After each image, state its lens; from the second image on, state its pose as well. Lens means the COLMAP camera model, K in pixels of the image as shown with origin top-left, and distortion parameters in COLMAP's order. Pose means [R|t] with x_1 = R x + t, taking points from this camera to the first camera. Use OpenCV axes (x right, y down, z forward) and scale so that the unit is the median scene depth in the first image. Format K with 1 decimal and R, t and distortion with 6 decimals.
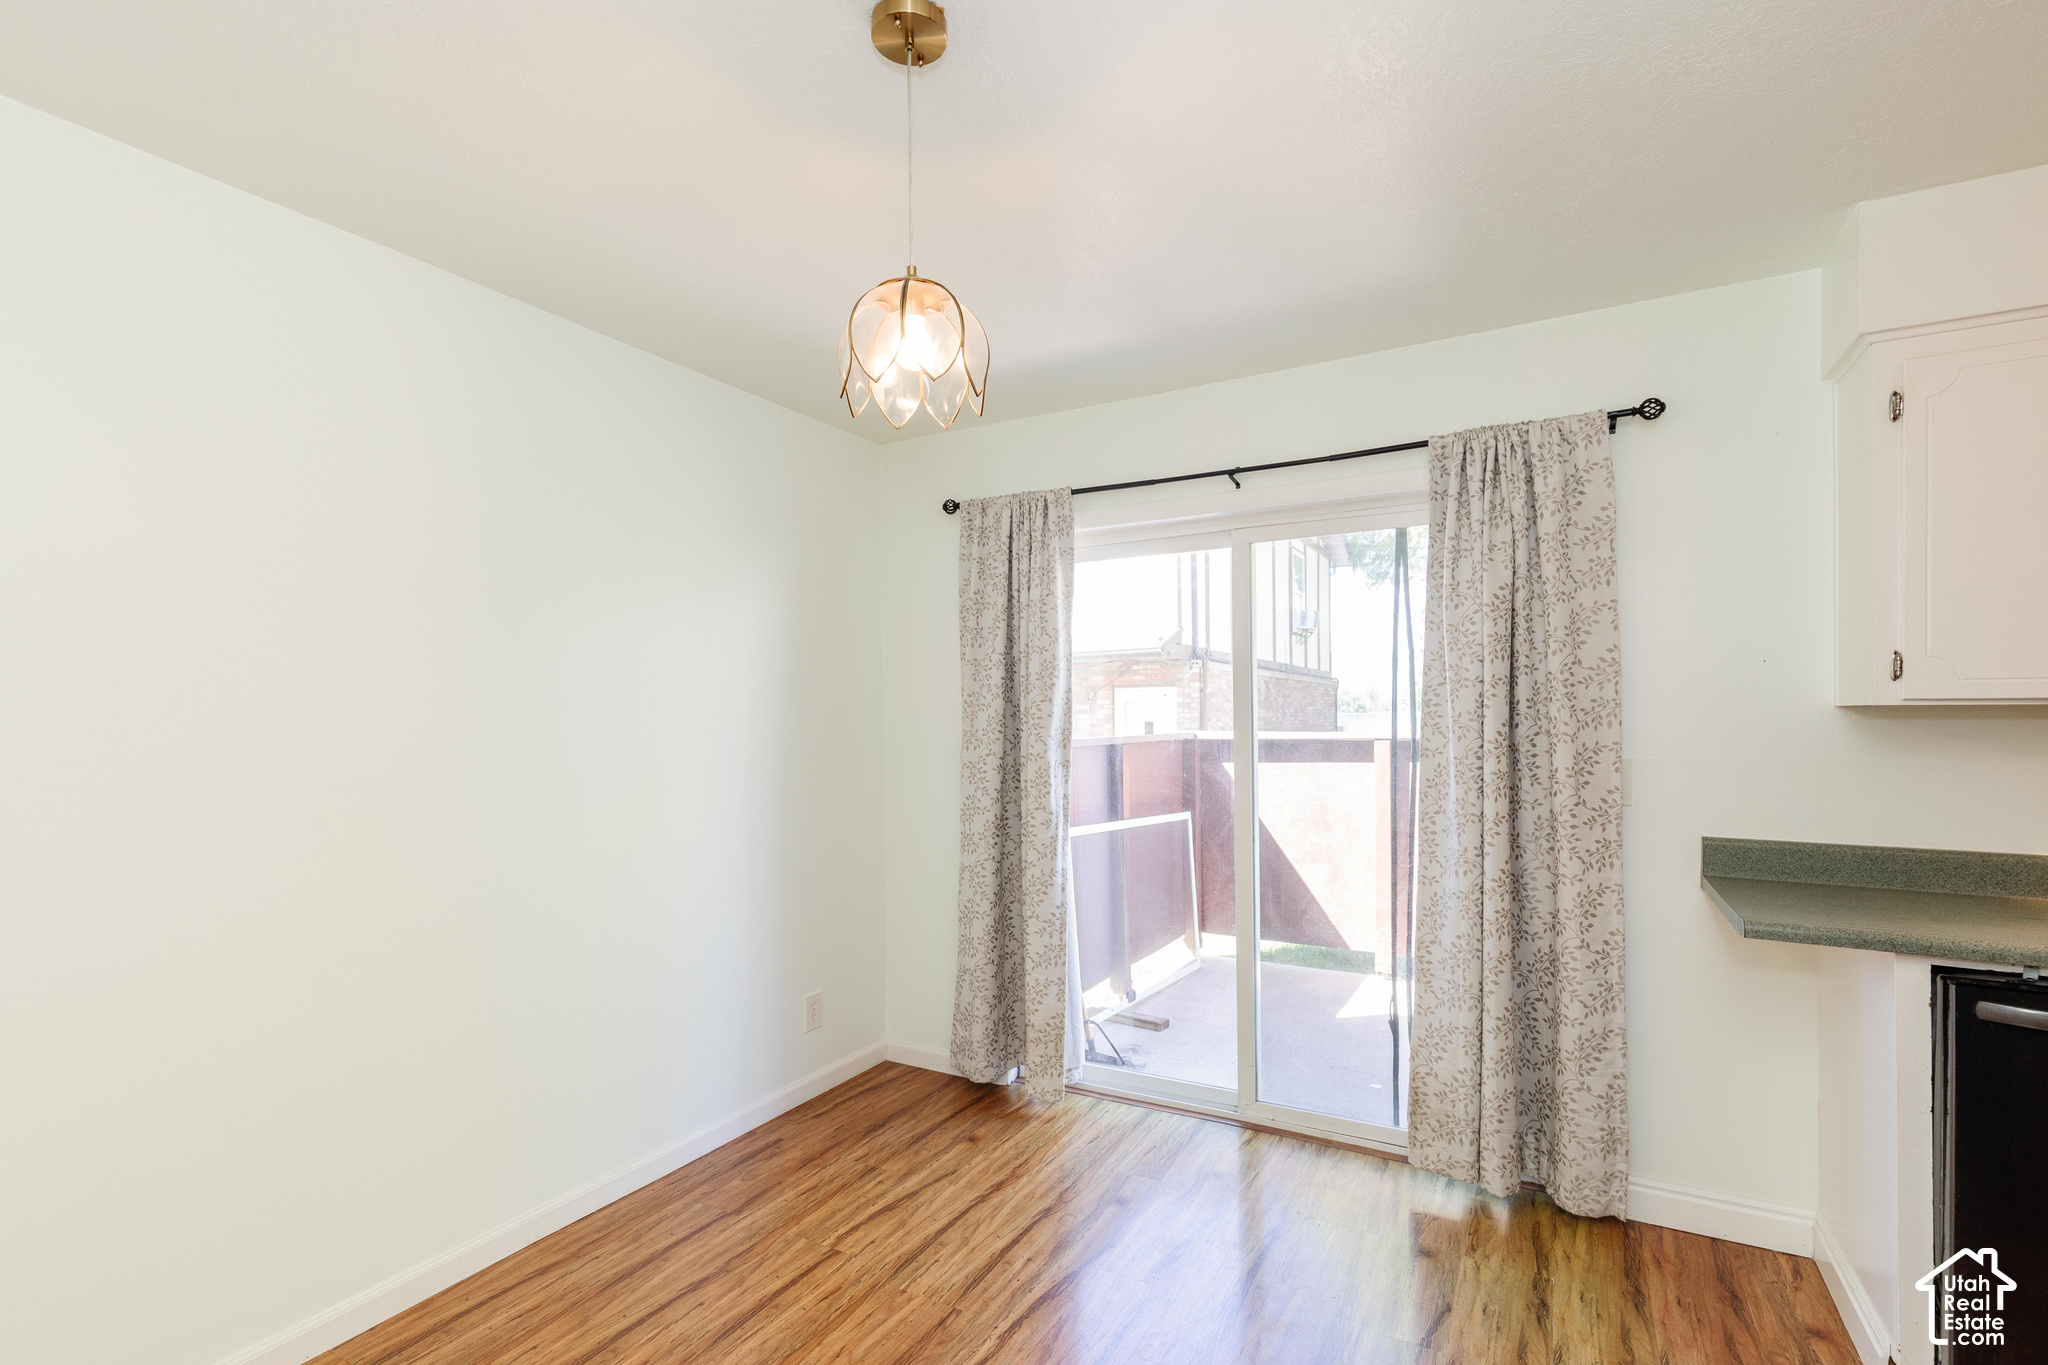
lens RADIAL K [[938.3, 0, 1029.5], [0, 938.3, 710.4], [0, 0, 1]] dist [0.006925, -0.002140]
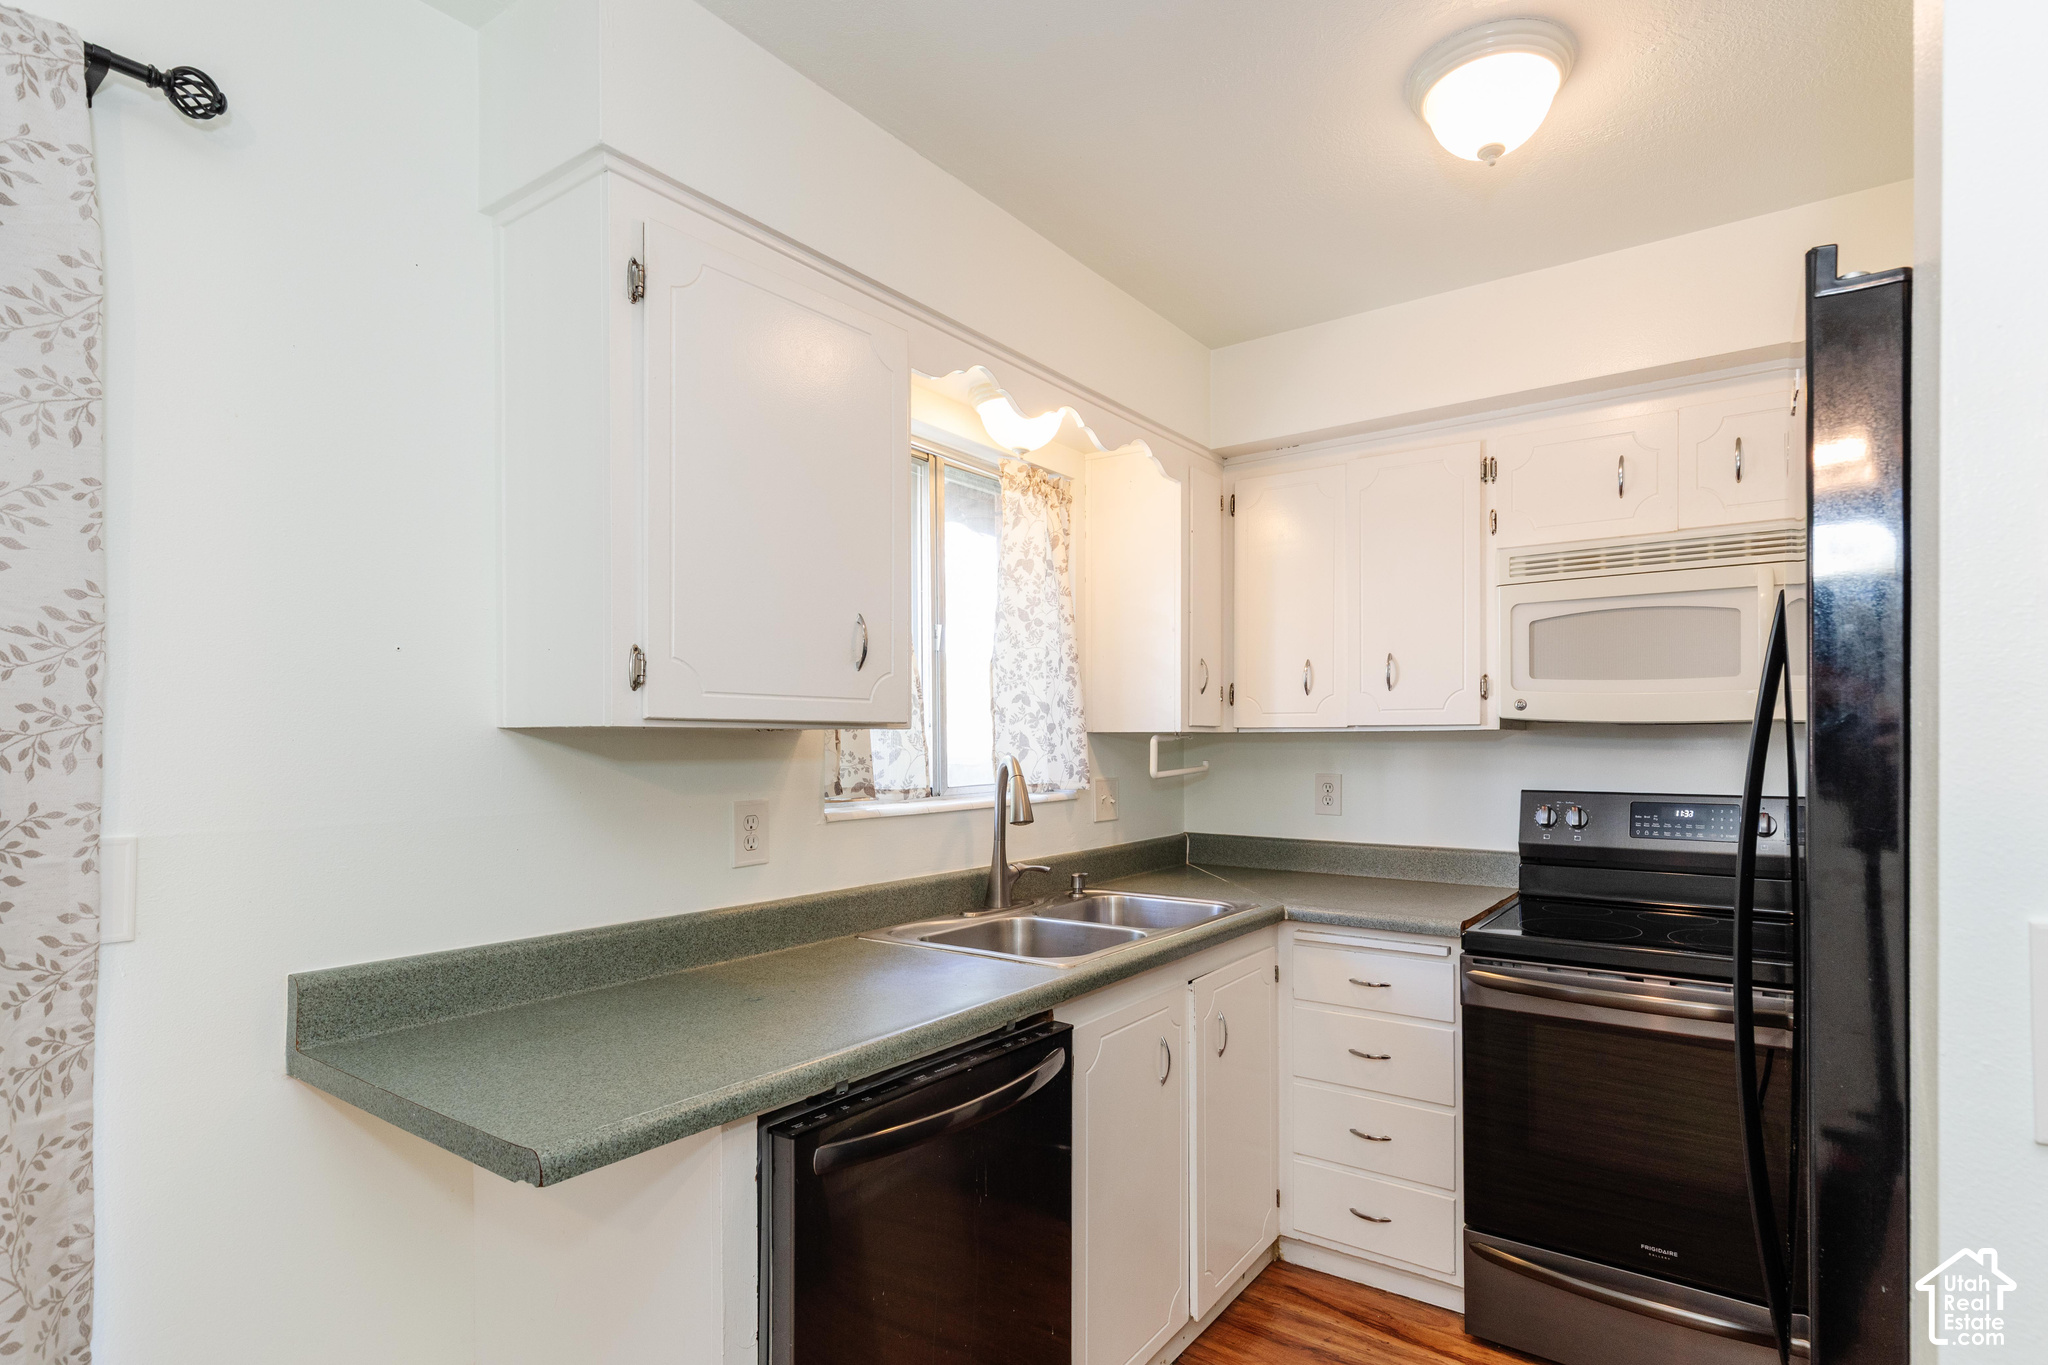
lens RADIAL K [[1004.6, 0, 1096.8], [0, 1004.6, 730.3], [0, 0, 1]] dist [0.013108, -0.000990]
pose [[0.083551, 0.012521, 0.996425, 0.186935], [-0.003991, 0.999917, -0.012230, 0.003366], [-0.996495, -0.002955, 0.083594, 0.487642]]
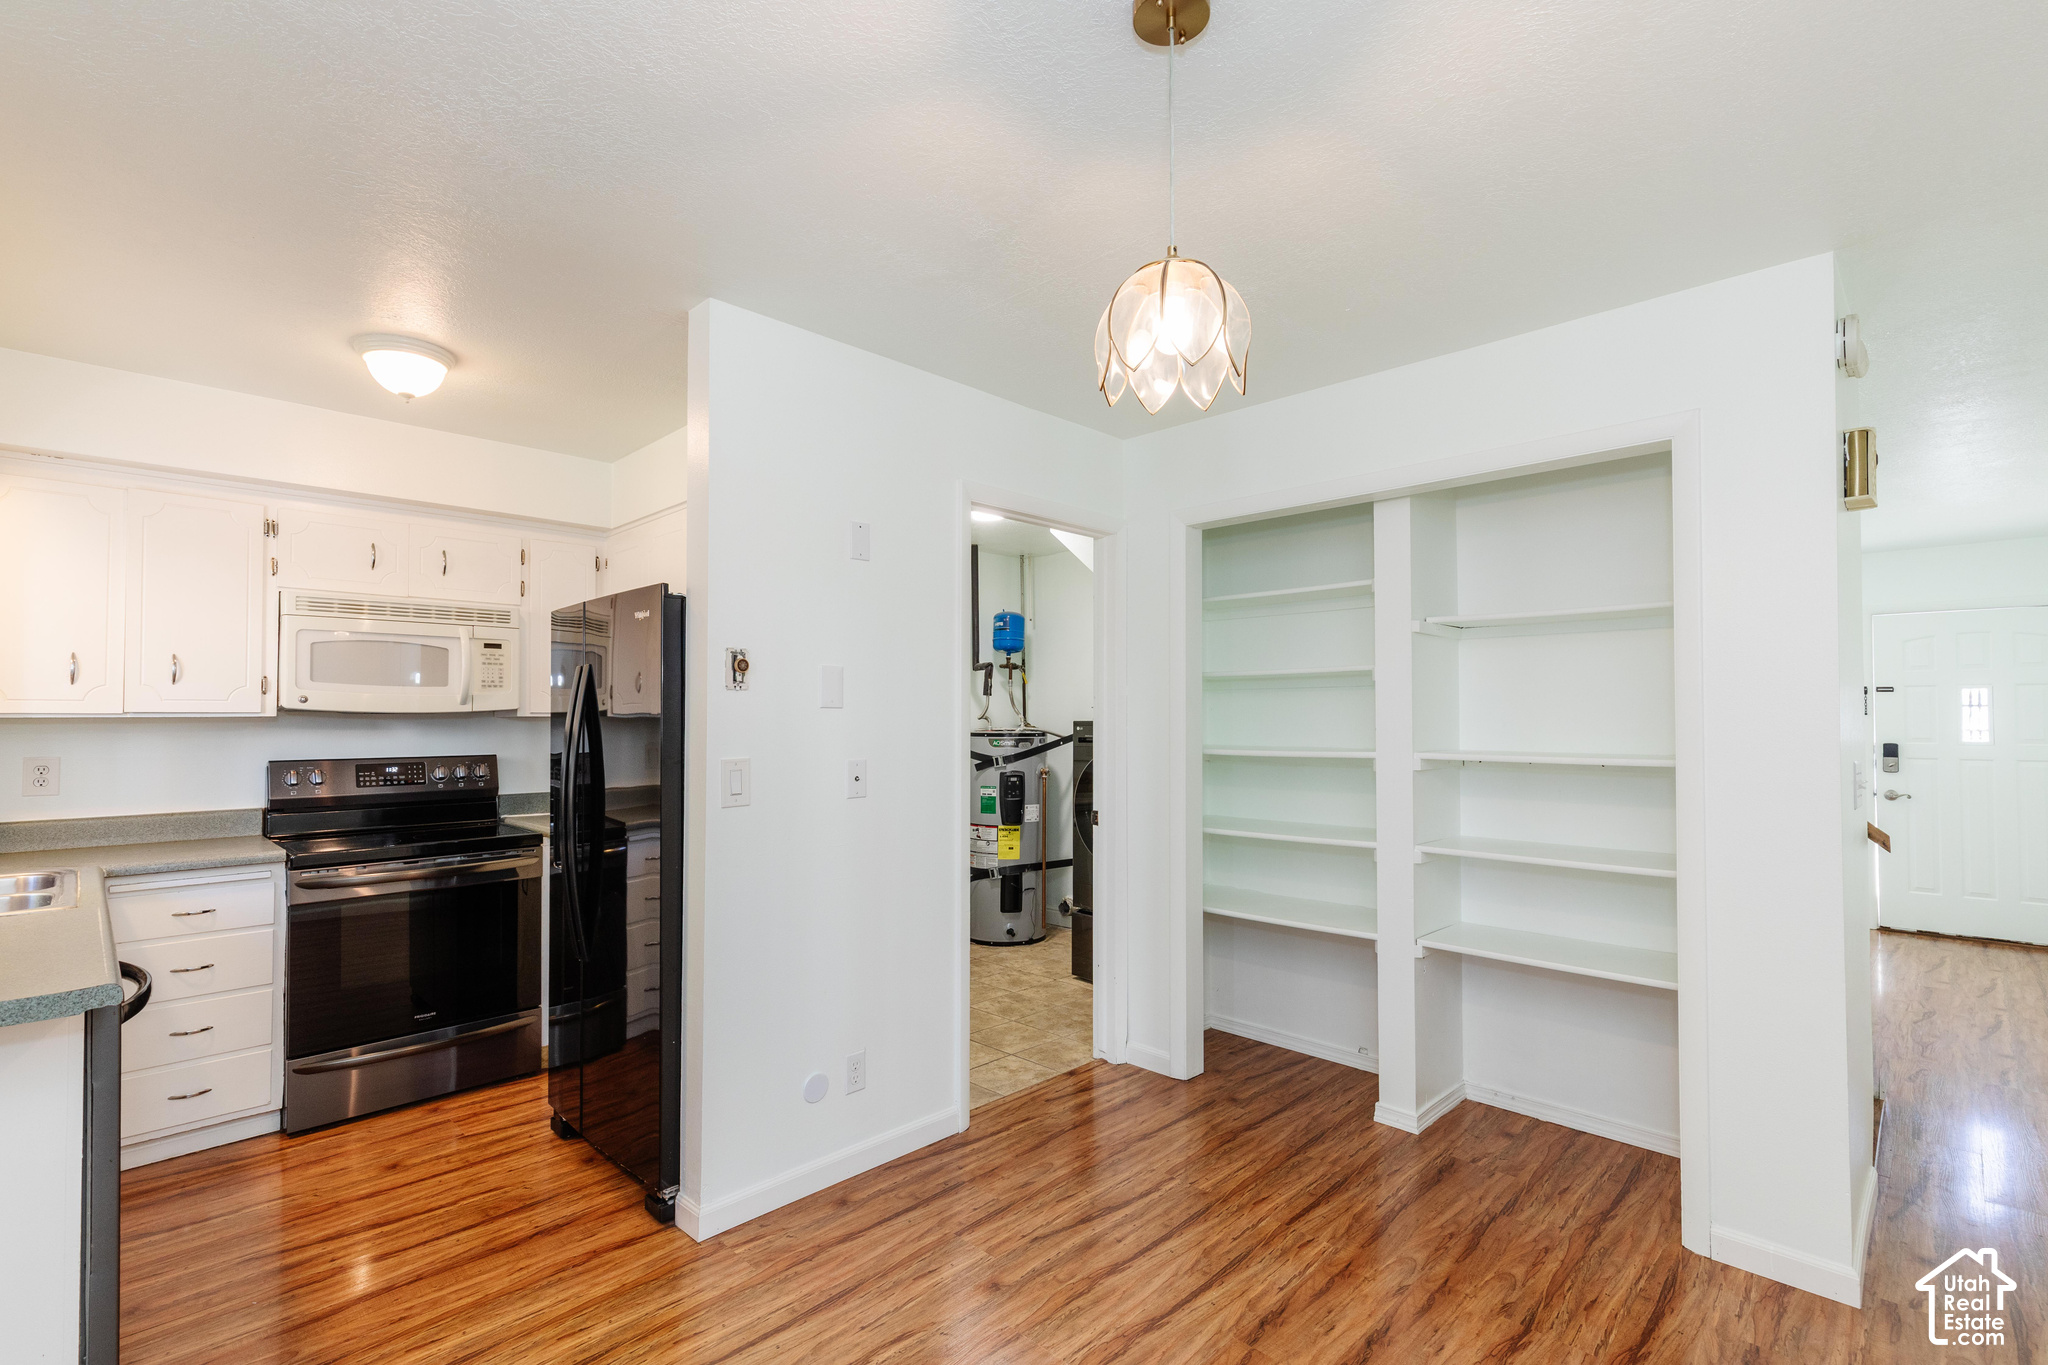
lens RADIAL K [[938.3, 0, 1026.0], [0, 938.3, 695.7], [0, 0, 1]] dist [0.006925, -0.002140]
pose [[-0.963578, 0.016259, 0.266934, -0.129097], [0.008269, 0.999484, -0.031029, 0.009055], [-0.267301, -0.027692, -0.963215, 1.155838]]
